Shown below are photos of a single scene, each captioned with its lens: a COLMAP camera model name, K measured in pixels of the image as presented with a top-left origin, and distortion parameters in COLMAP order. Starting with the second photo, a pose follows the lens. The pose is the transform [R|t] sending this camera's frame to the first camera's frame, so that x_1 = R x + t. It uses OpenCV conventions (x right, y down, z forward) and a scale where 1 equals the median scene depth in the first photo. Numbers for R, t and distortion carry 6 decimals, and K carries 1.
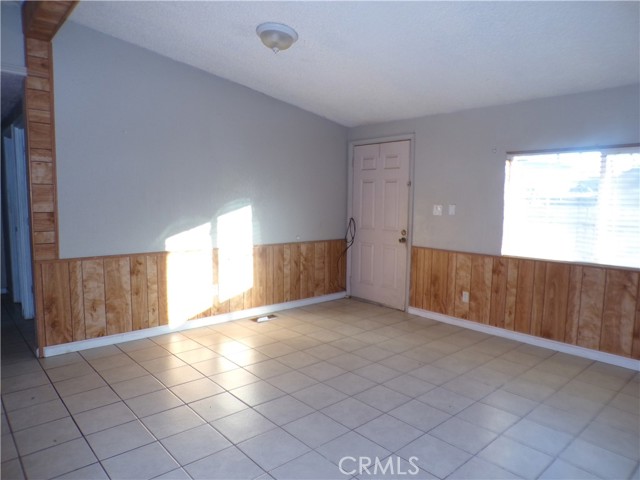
lens RADIAL K [[433.8, 0, 316.4], [0, 433.8, 241.6], [0, 0, 1]] dist [-0.044269, 0.022689]
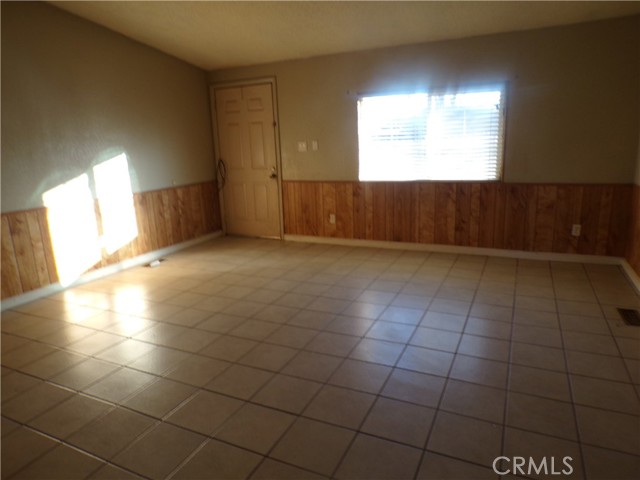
lens RADIAL K [[433.8, 0, 316.4], [0, 433.8, 241.6], [0, 0, 1]] dist [-0.044269, 0.022689]
pose [[0.921215, -0.134710, 0.364988, -0.140369], [0.088667, 0.986149, 0.140176, 0.017616], [-0.378815, -0.096770, 0.920399, -0.091916]]
